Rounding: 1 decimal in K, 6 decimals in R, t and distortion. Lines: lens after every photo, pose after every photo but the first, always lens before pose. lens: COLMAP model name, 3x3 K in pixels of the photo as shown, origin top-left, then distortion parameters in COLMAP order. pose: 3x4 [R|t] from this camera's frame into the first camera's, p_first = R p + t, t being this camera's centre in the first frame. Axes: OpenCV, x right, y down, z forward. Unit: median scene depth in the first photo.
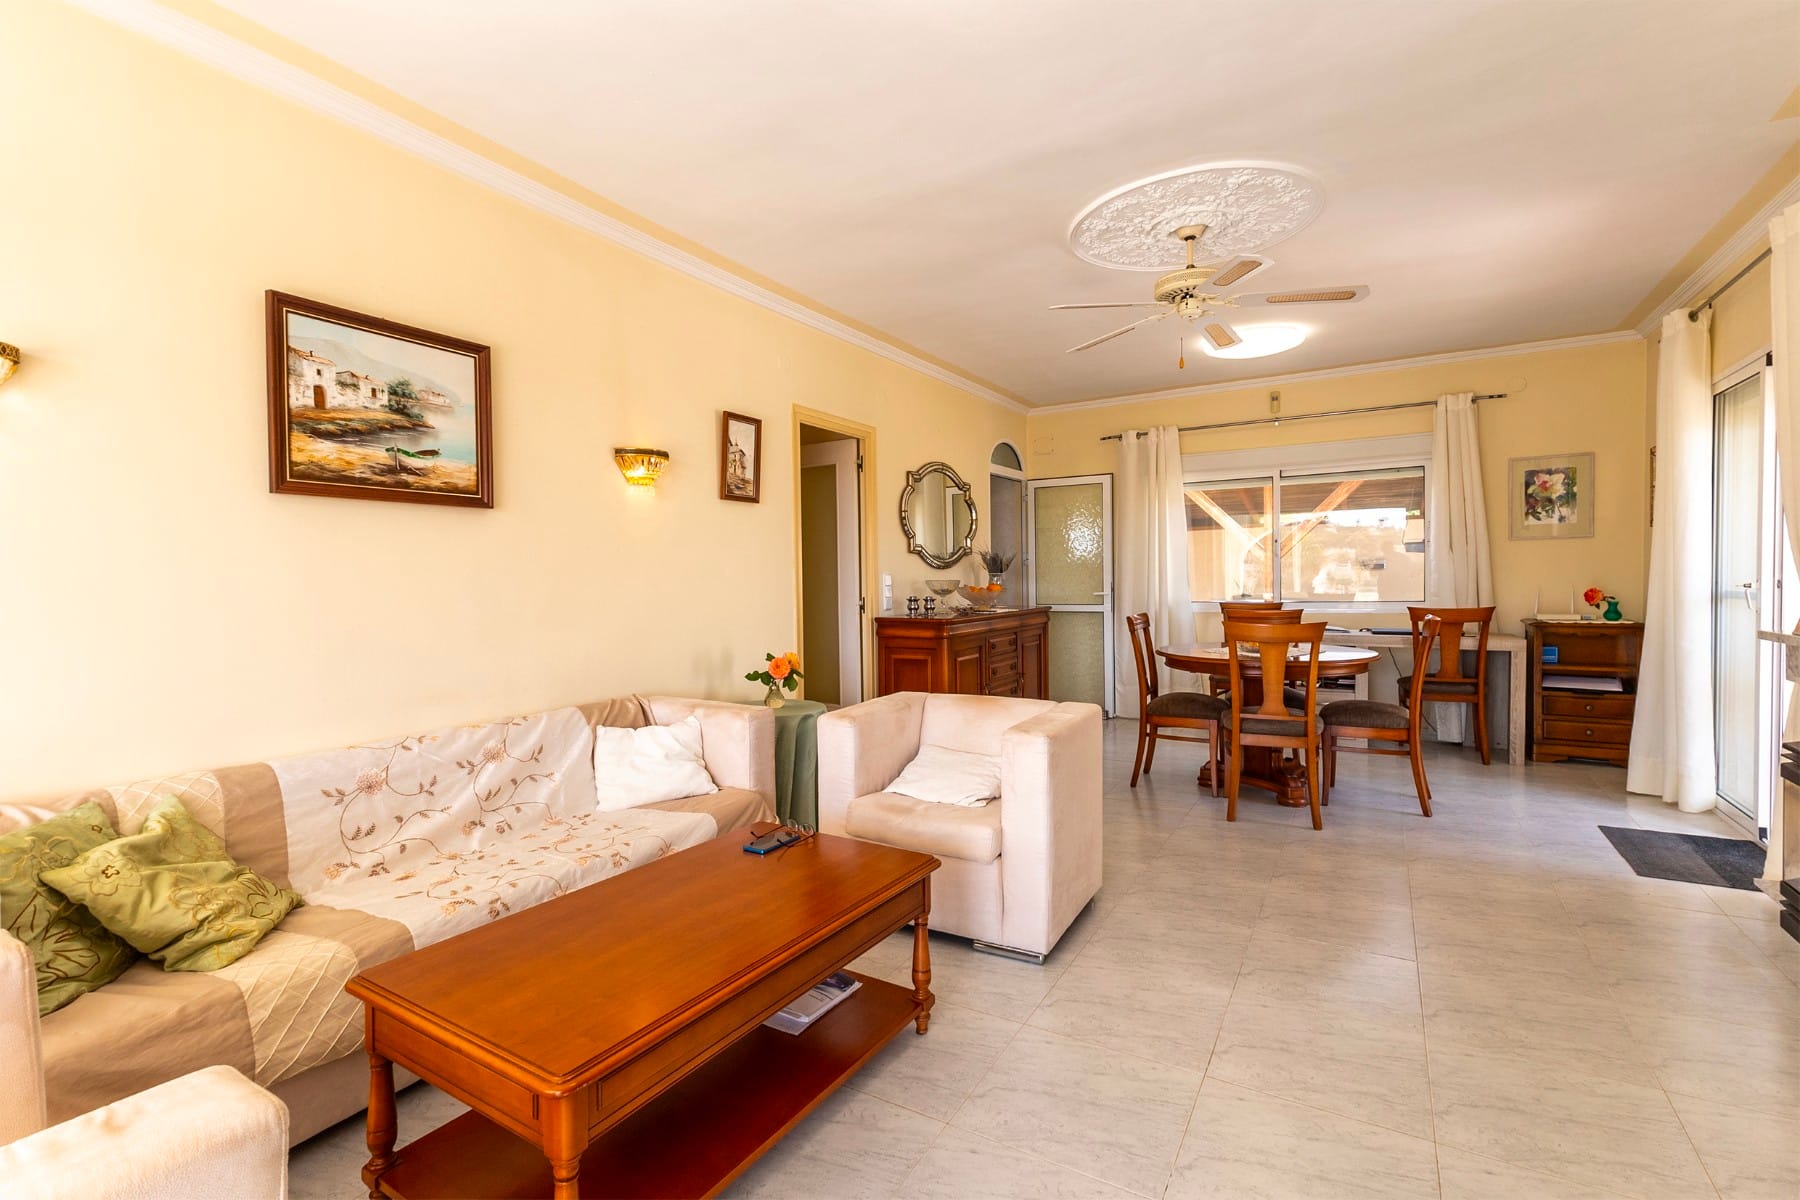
lens RADIAL K [[809.2, 0, 897.2], [0, 809.2, 584.7], [0, 0, 1]] dist [0.003385, -0.000646]
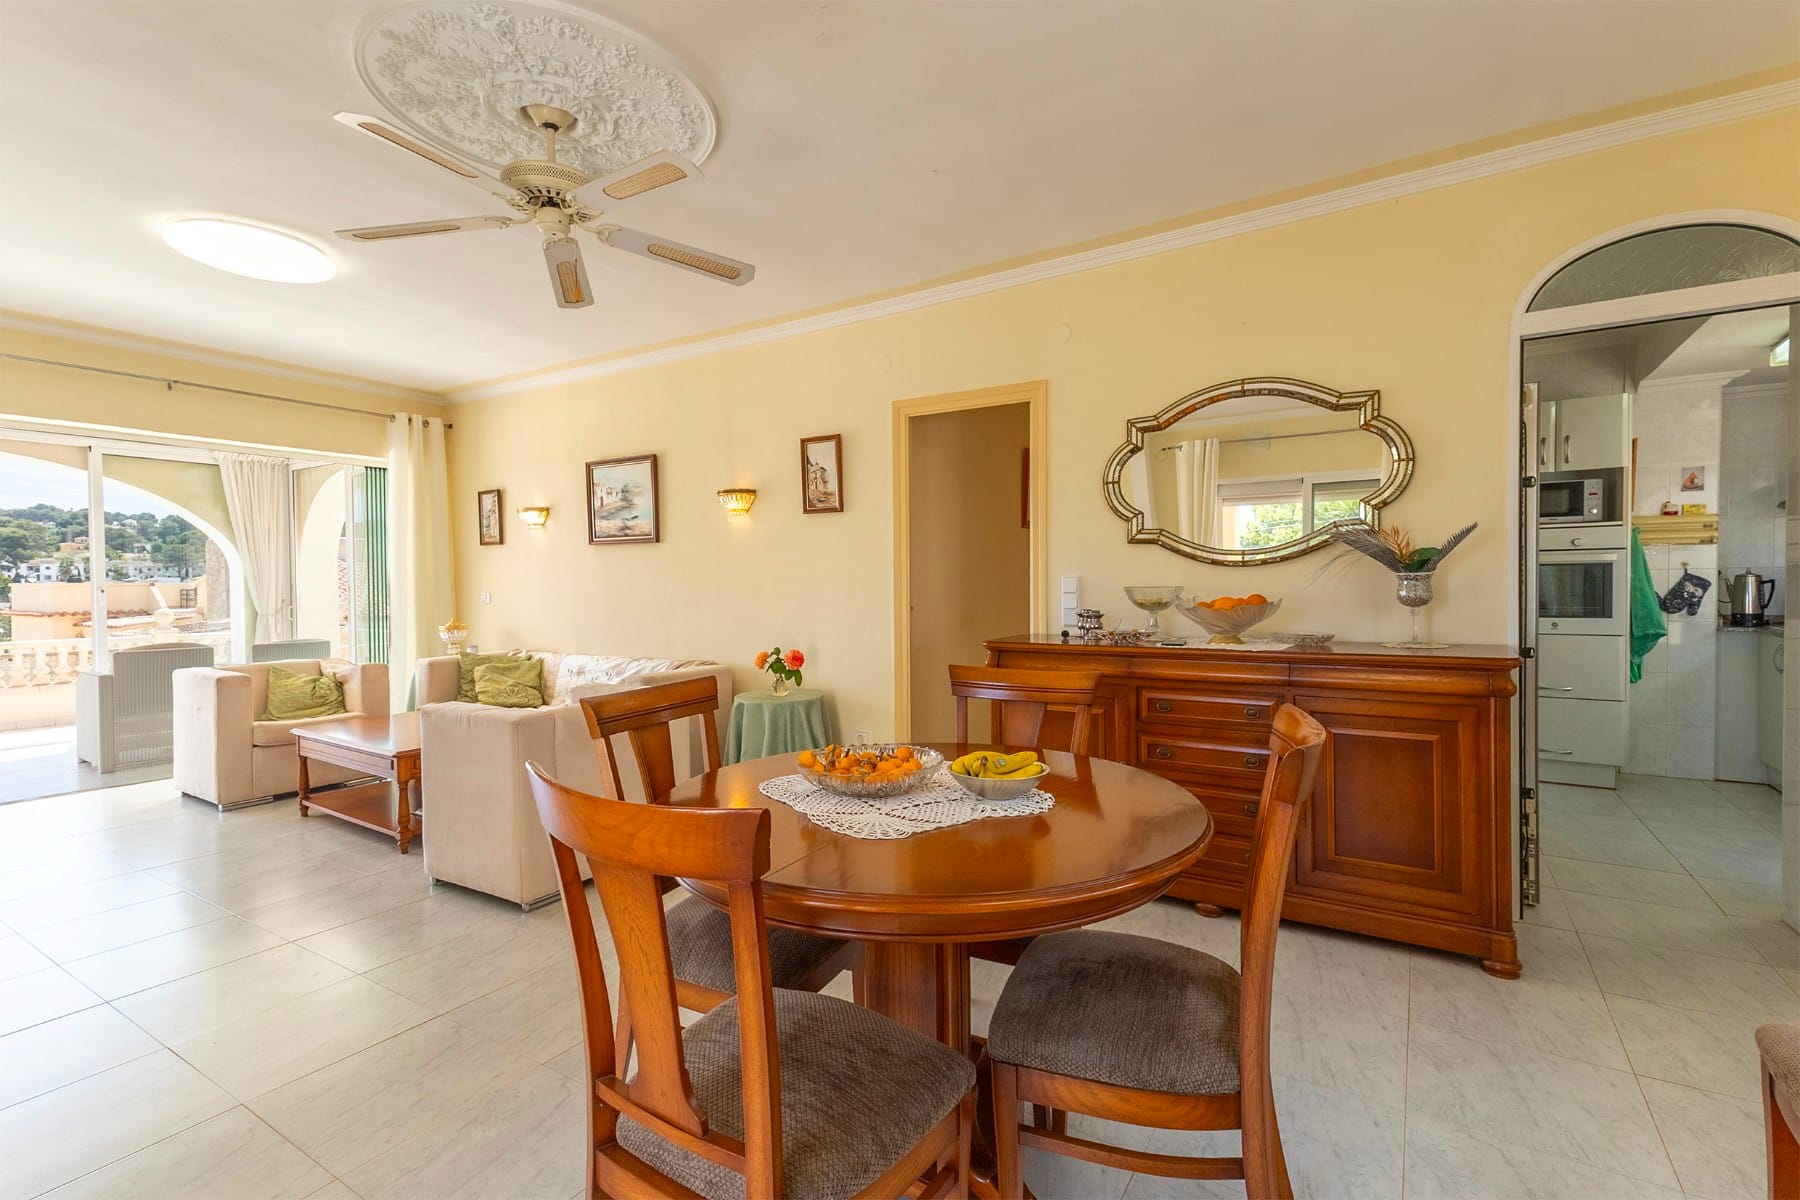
lens RADIAL K [[809.2, 0, 901.8], [0, 809.2, 605.3], [0, 0, 1]] dist [0.003385, -0.000646]
pose [[-0.015589, 0.040162, -0.999072, 0.975510], [-0.003087, 0.999186, 0.040214, -0.021151], [0.999874, 0.003711, -0.015452, 1.176463]]
